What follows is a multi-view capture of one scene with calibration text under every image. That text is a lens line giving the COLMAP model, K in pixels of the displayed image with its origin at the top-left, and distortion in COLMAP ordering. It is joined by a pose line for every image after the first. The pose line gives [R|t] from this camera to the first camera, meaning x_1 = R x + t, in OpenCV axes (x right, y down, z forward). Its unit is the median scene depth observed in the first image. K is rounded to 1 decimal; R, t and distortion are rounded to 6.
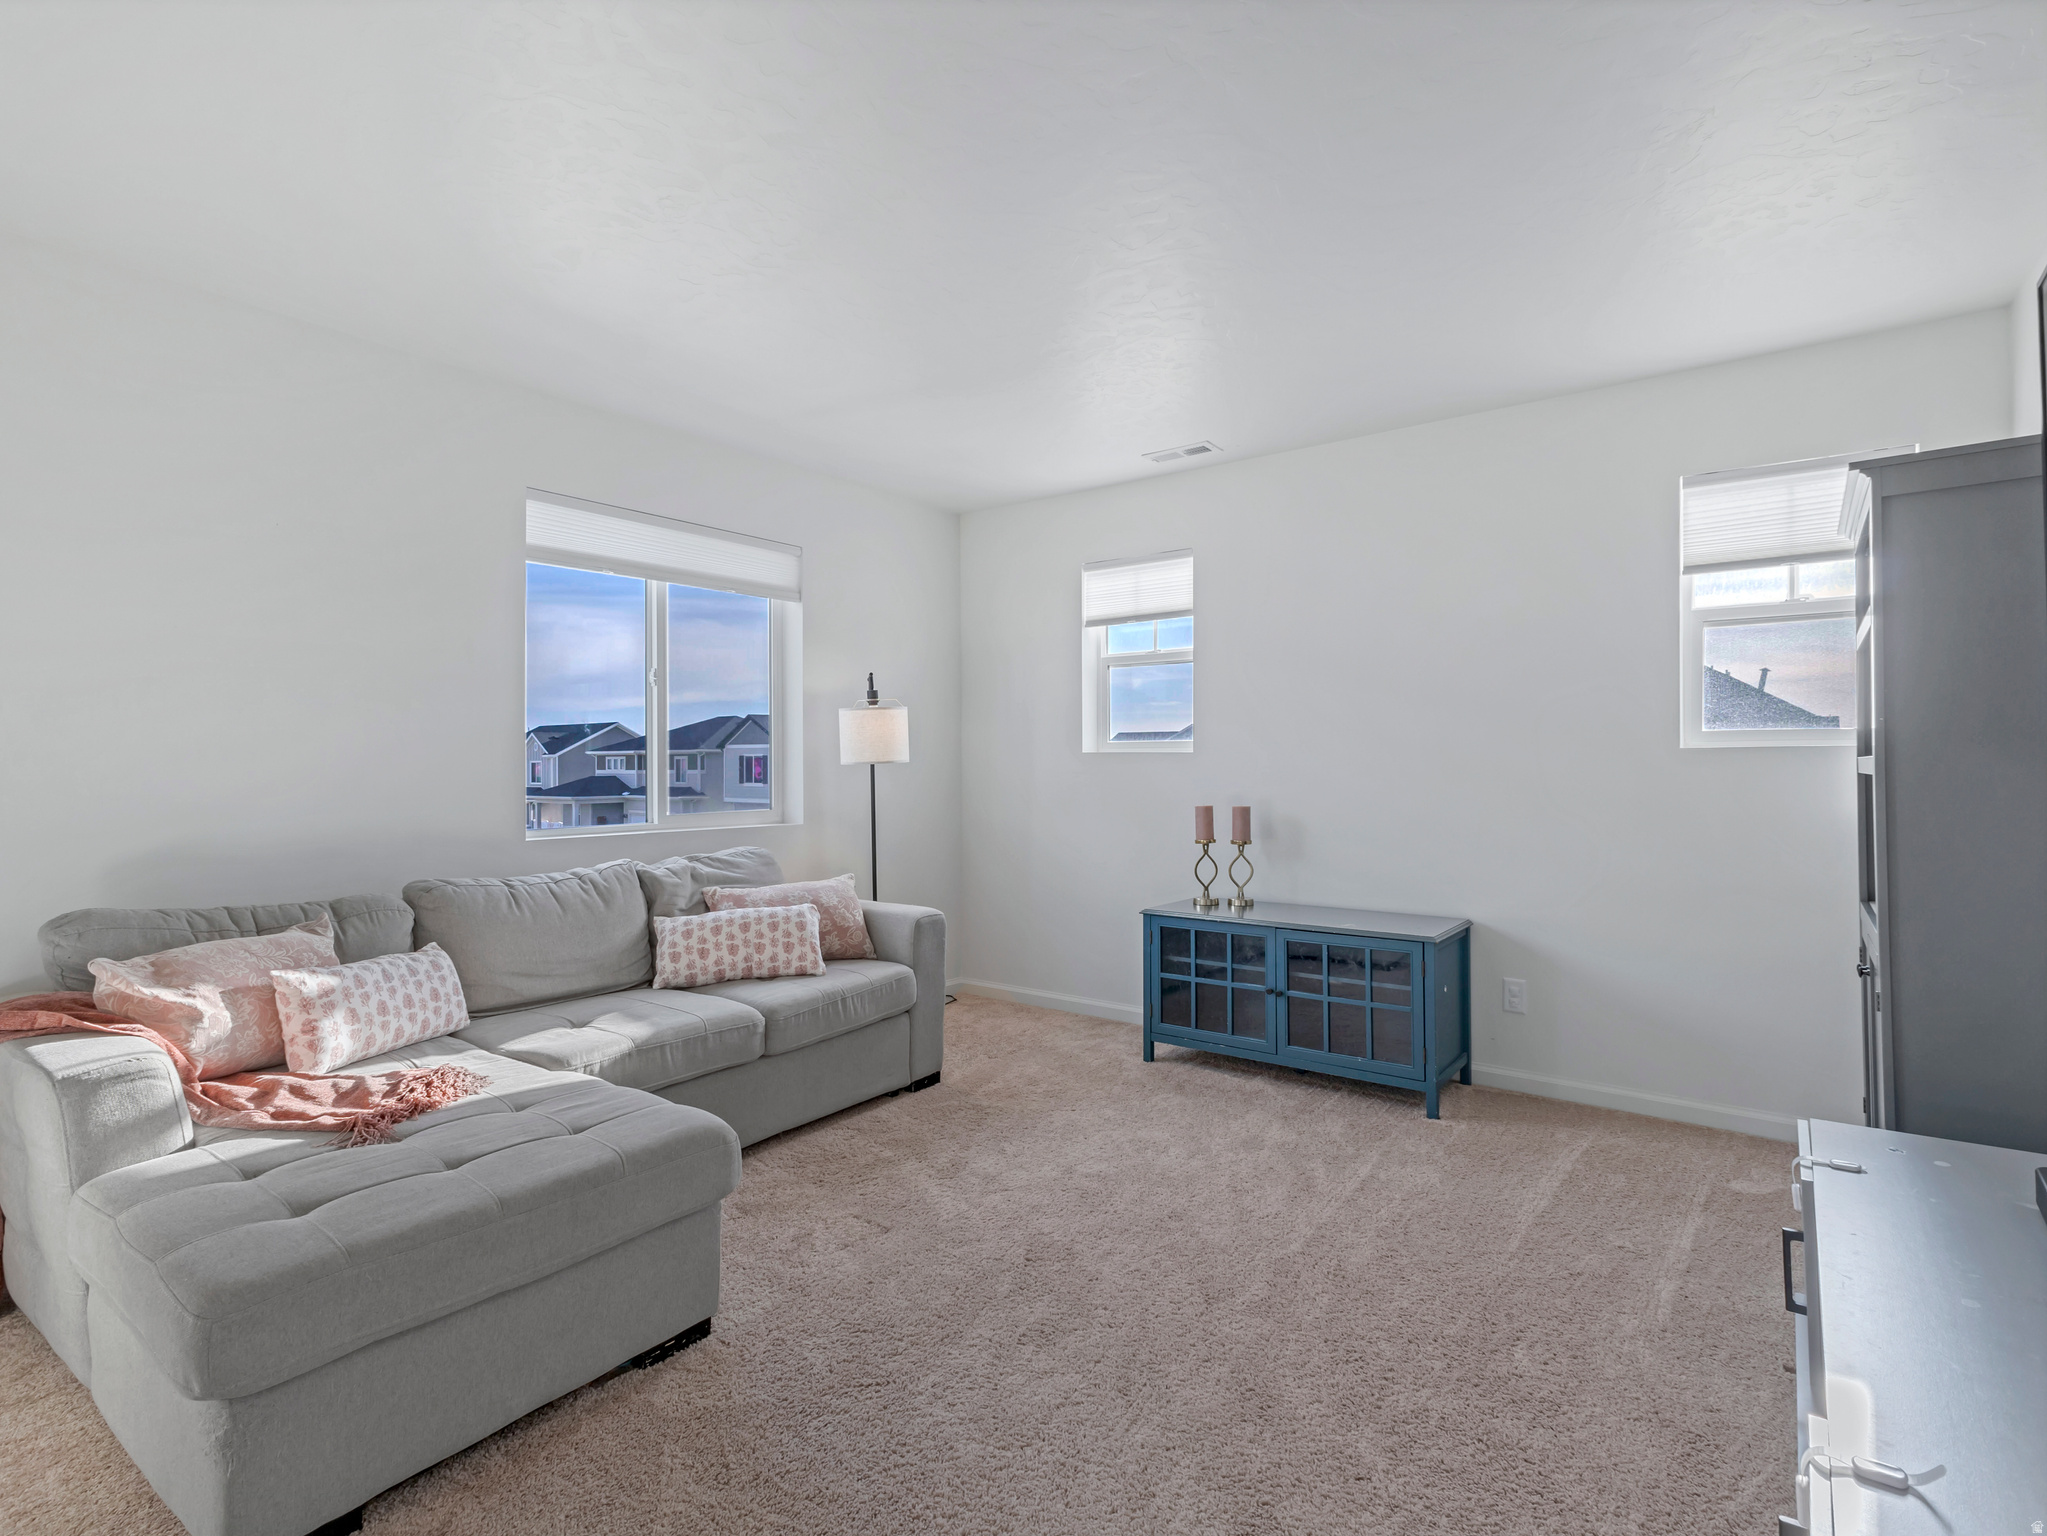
lens RADIAL K [[998.7, 0, 1025.9], [0, 998.7, 760.2], [0, 0, 1]] dist [0.006611, -0.002736]
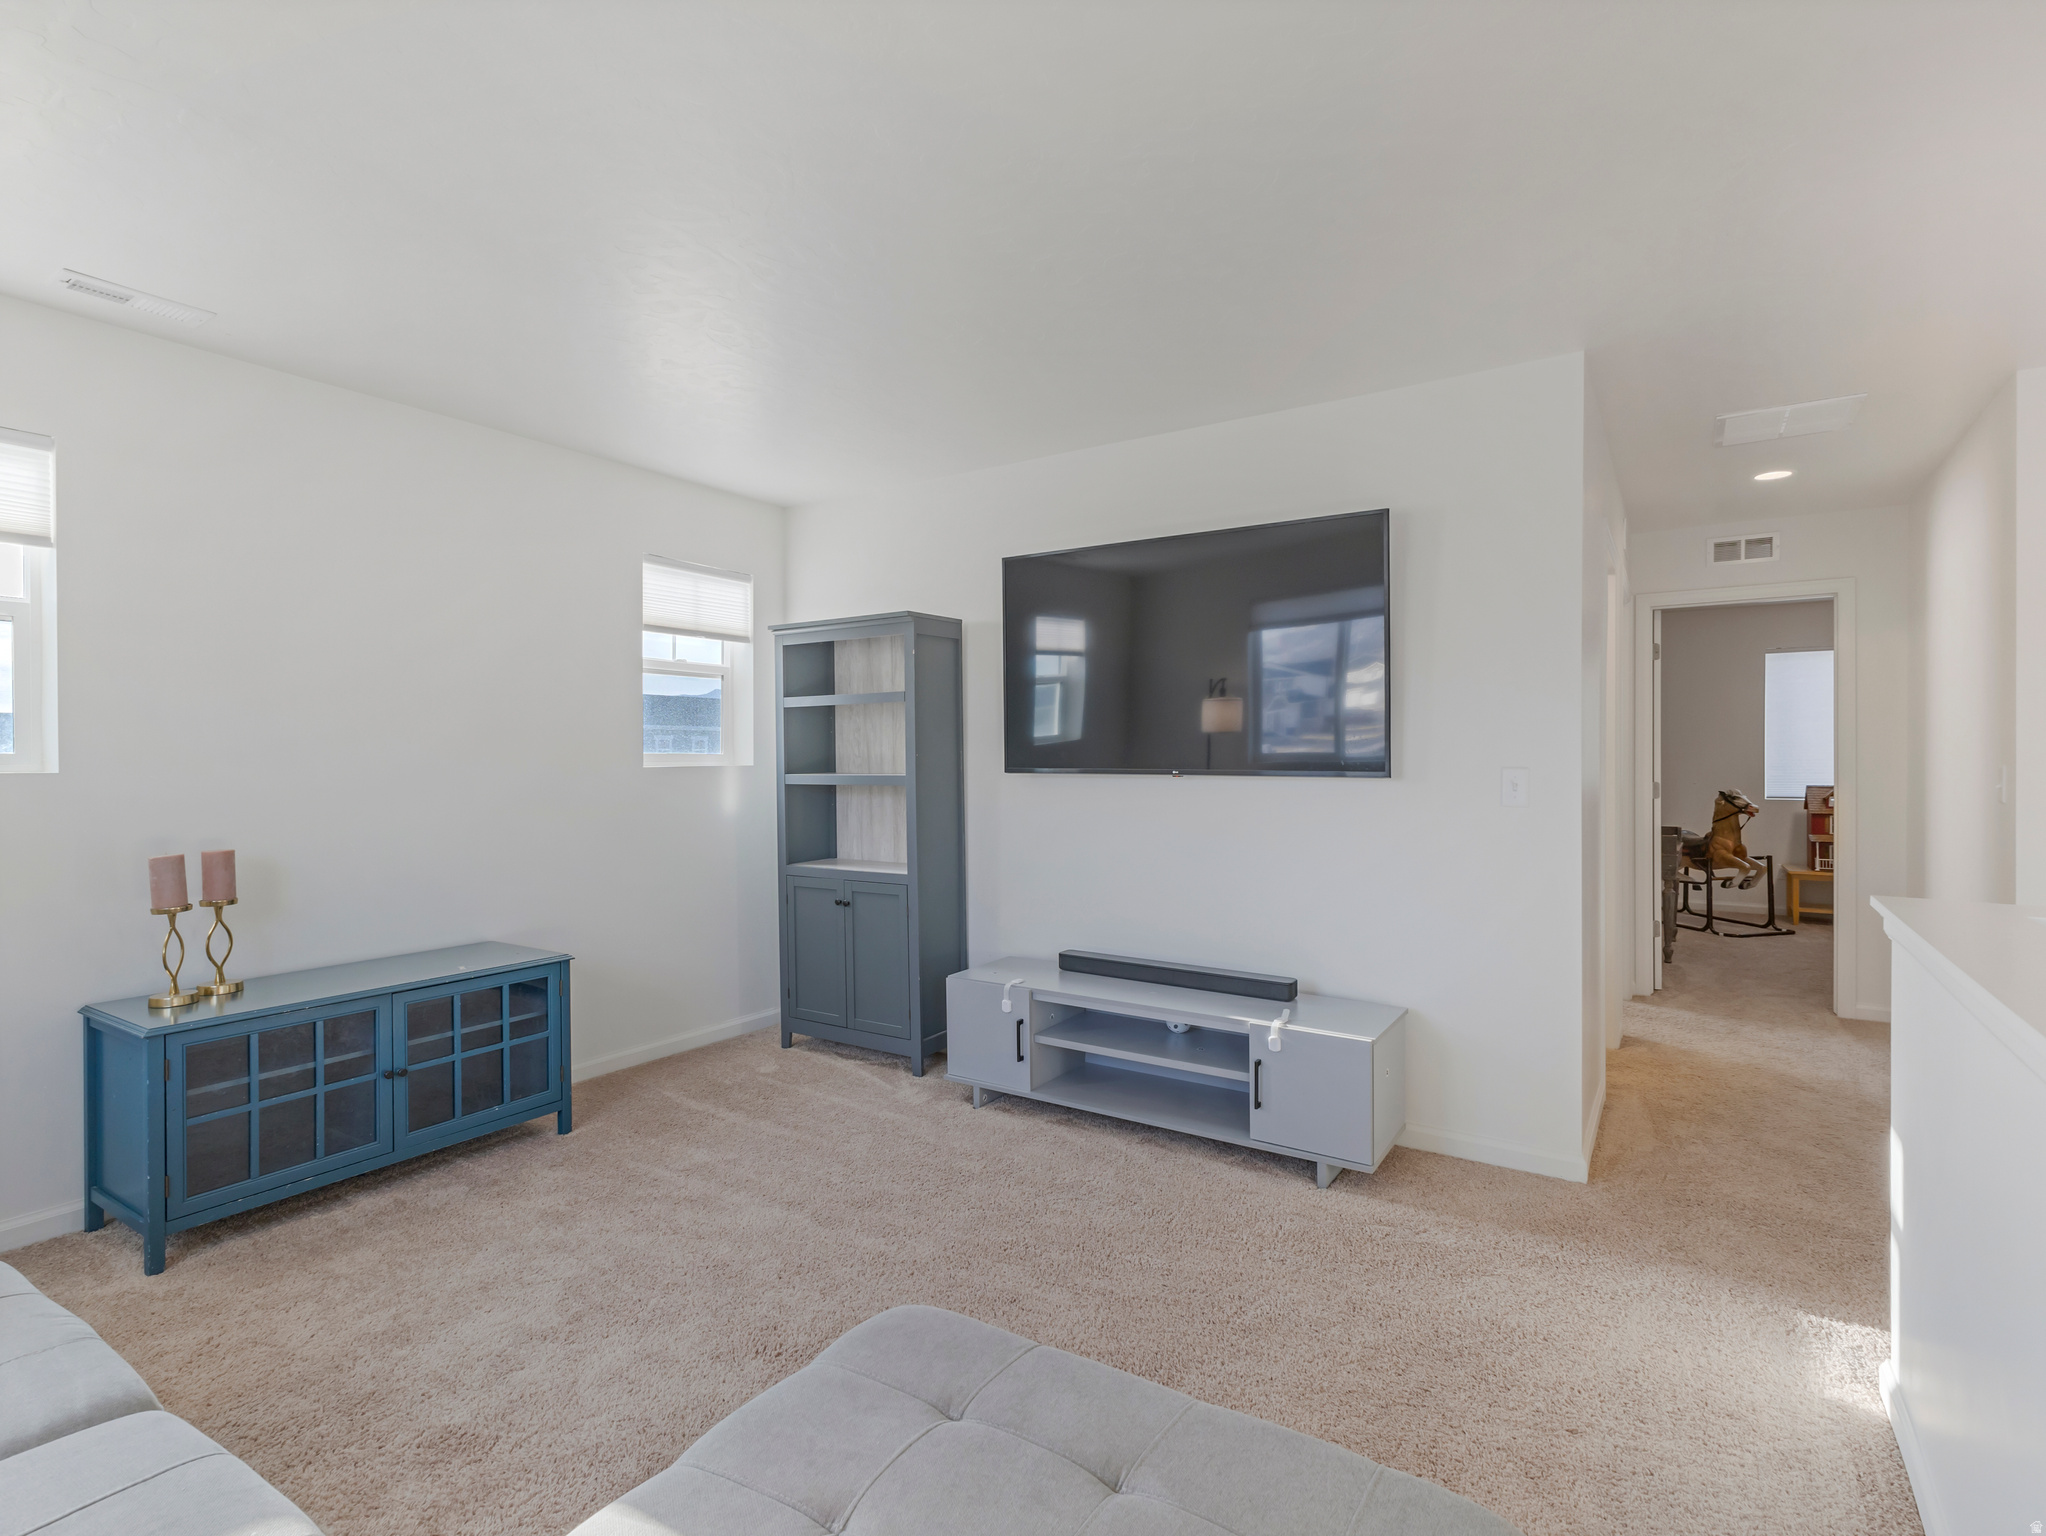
lens RADIAL K [[998.2, 0, 1019.2], [0, 998.2, 767.6], [0, 0, 1]] dist [0.006611, -0.002736]
pose [[-0.055016, -0.005845, 0.998468, -0.579135], [0.001454, 0.999981, 0.005934, -0.017461], [-0.998484, 0.001778, -0.055007, 0.543417]]
